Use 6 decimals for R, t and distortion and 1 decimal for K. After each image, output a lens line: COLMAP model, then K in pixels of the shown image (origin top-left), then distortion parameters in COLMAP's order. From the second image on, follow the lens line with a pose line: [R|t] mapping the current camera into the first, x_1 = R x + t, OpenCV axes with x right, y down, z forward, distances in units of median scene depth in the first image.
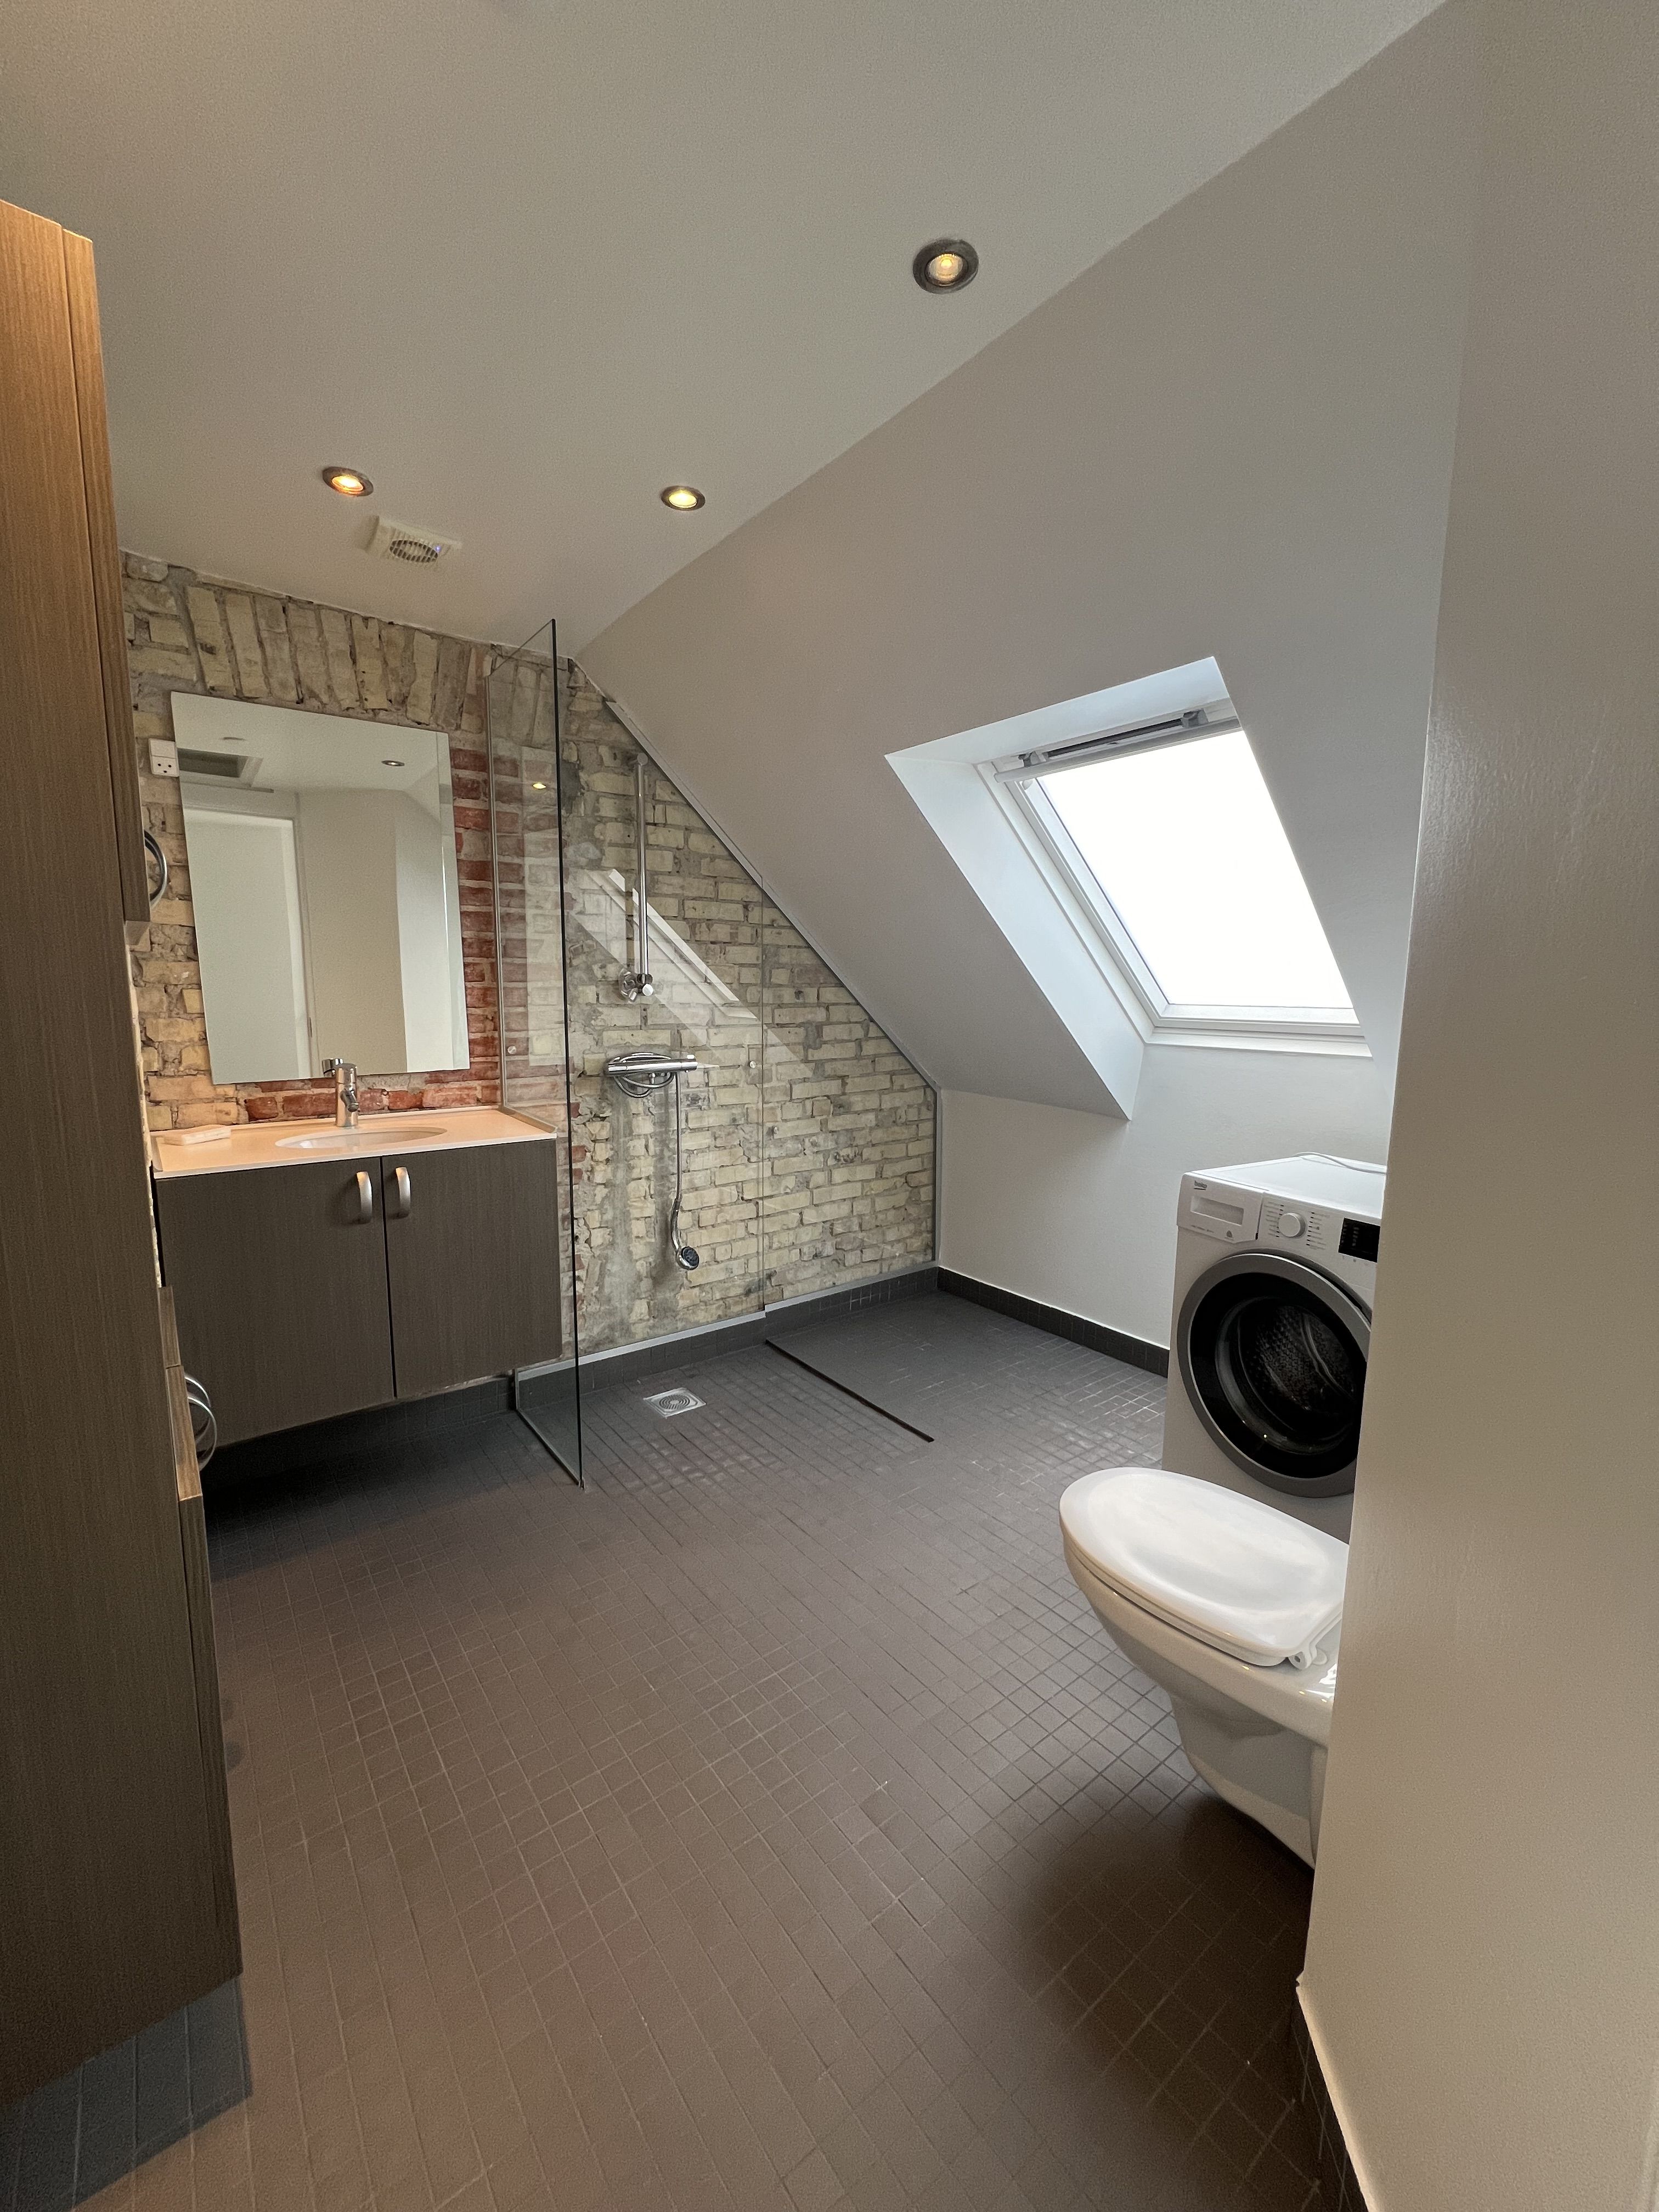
lens RADIAL K [[888.2, 0, 825.1], [0, 888.2, 1107.2], [0, 0, 1]] dist [-0.001259, -0.000130]
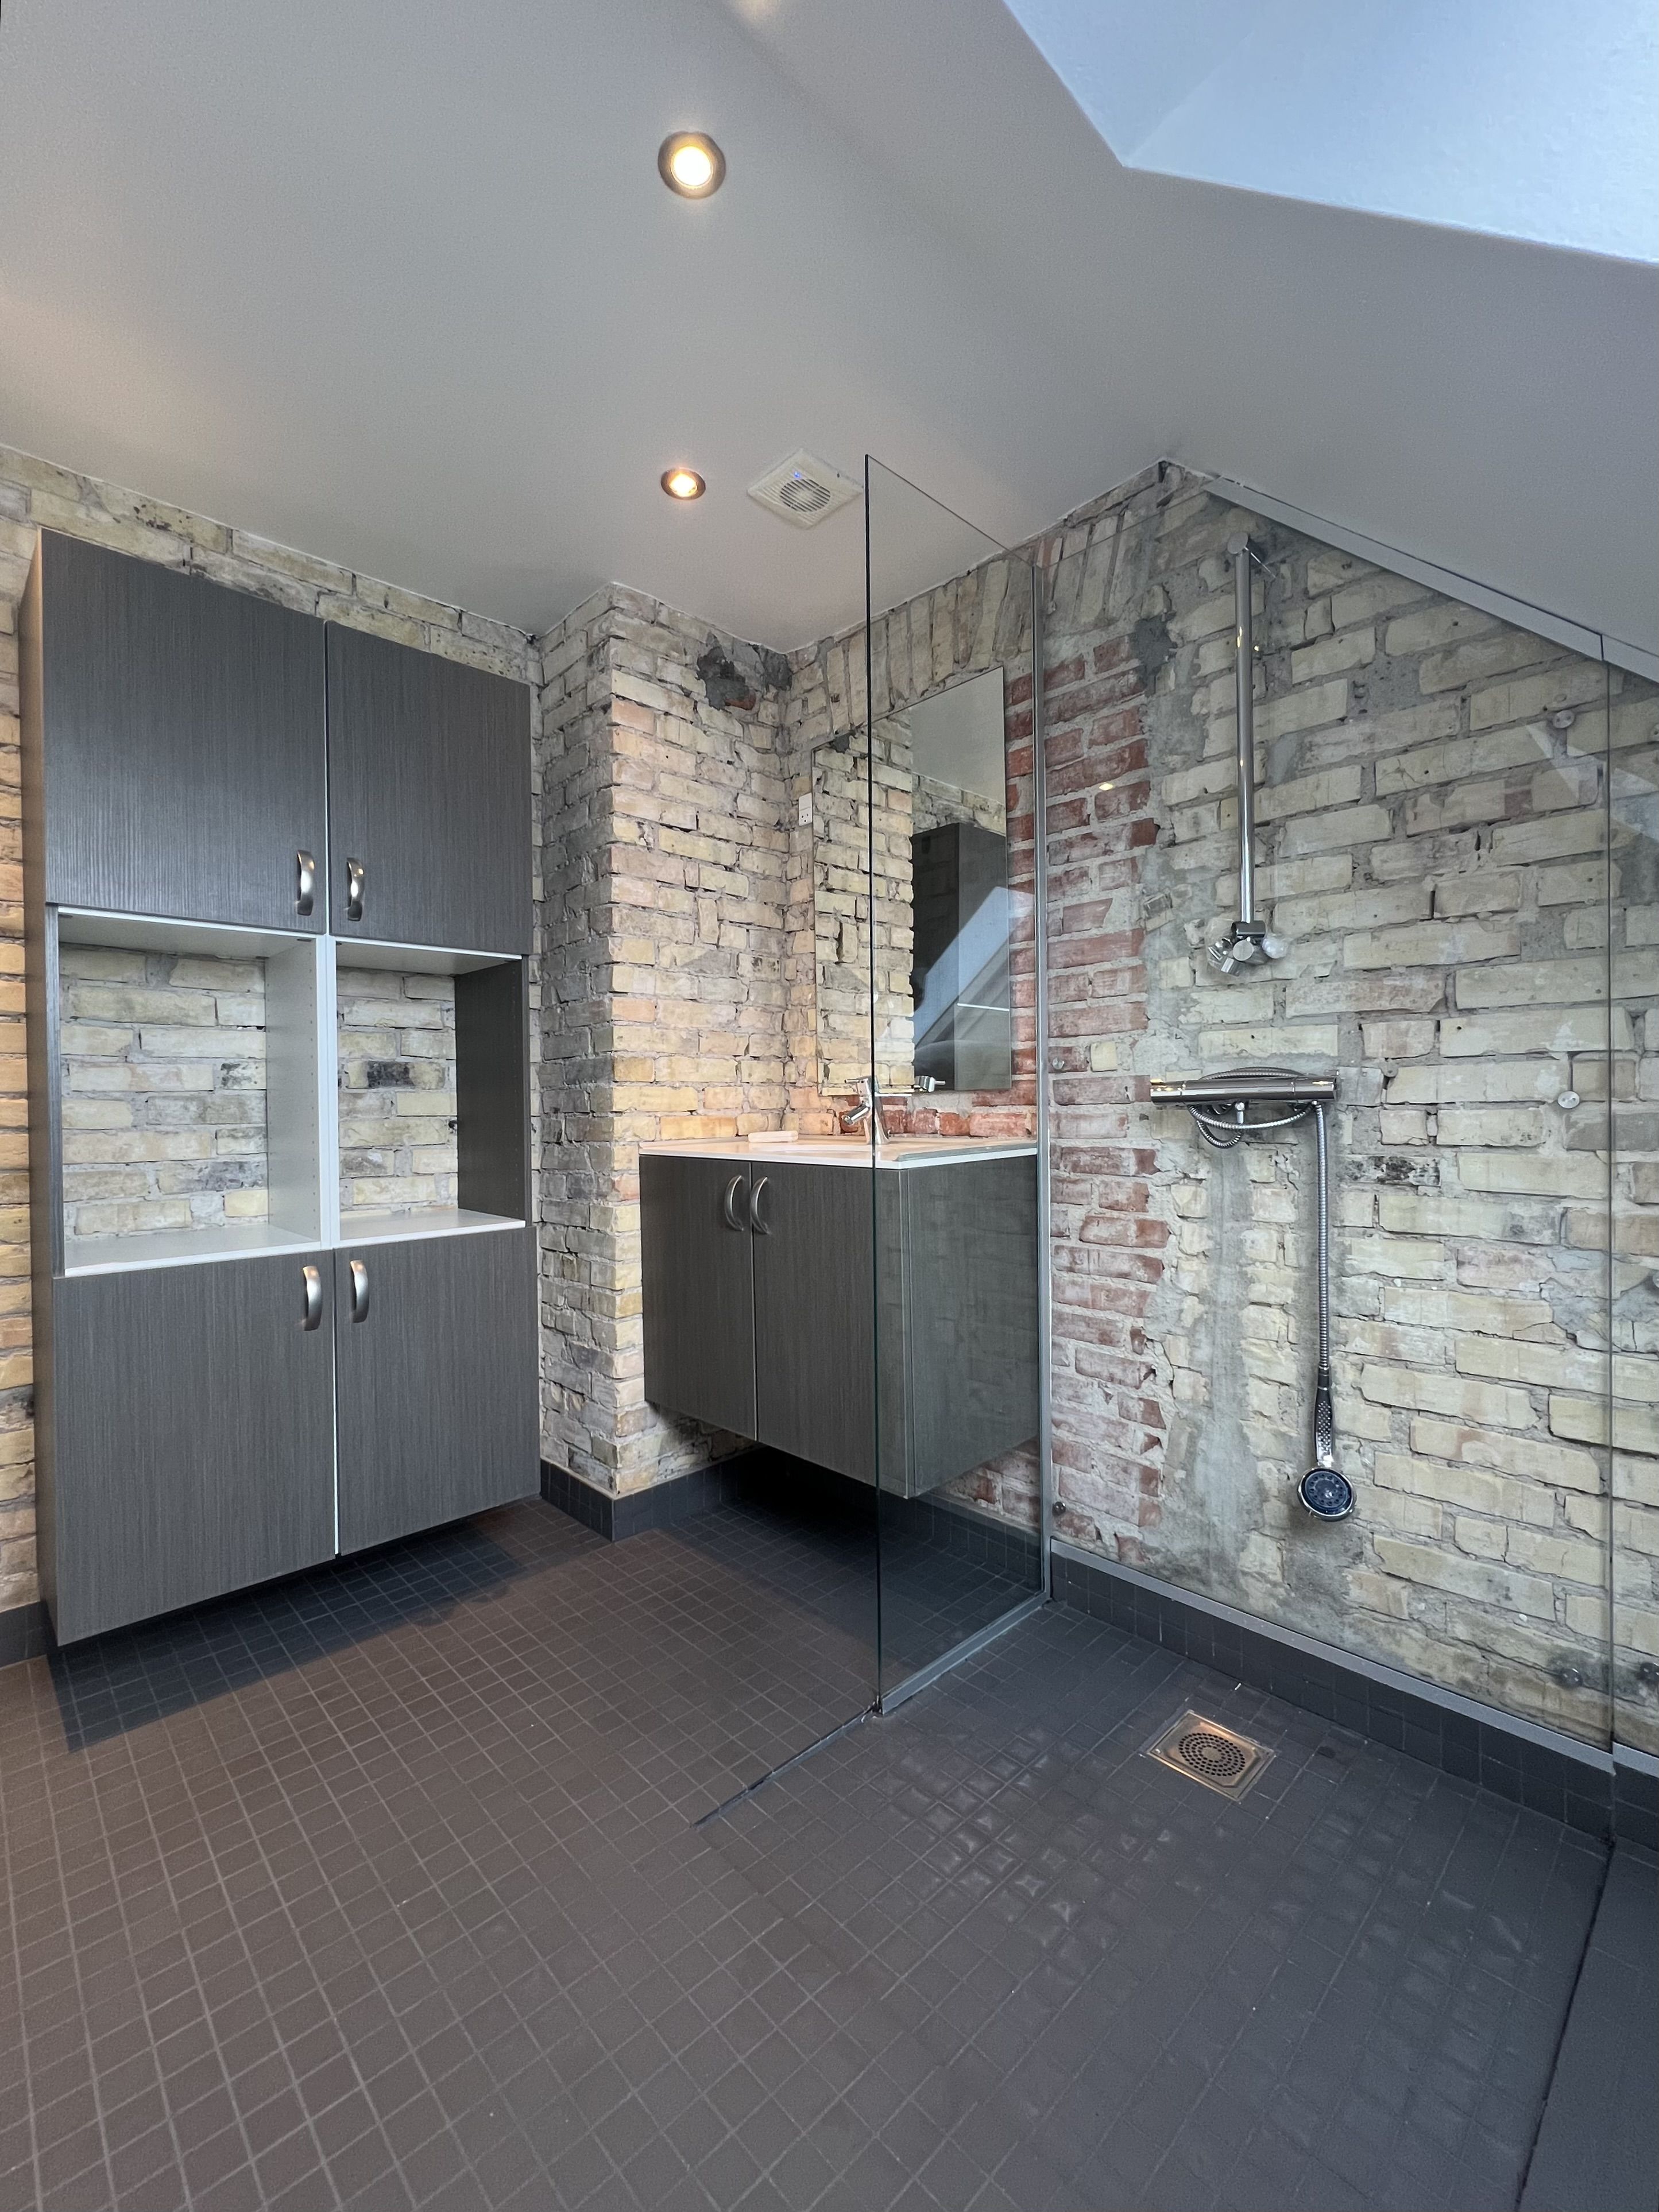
lens RADIAL K [[946.5, 0, 826.8], [0, 946.5, 1100.6], [0, 0, 1]] dist [0.000565, -0.000033]
pose [[0.103515, -0.007212, -0.994602, 0.336007], [-0.118262, 0.992791, -0.019507, 0.000925], [0.987572, 0.119643, 0.101915, 0.671453]]
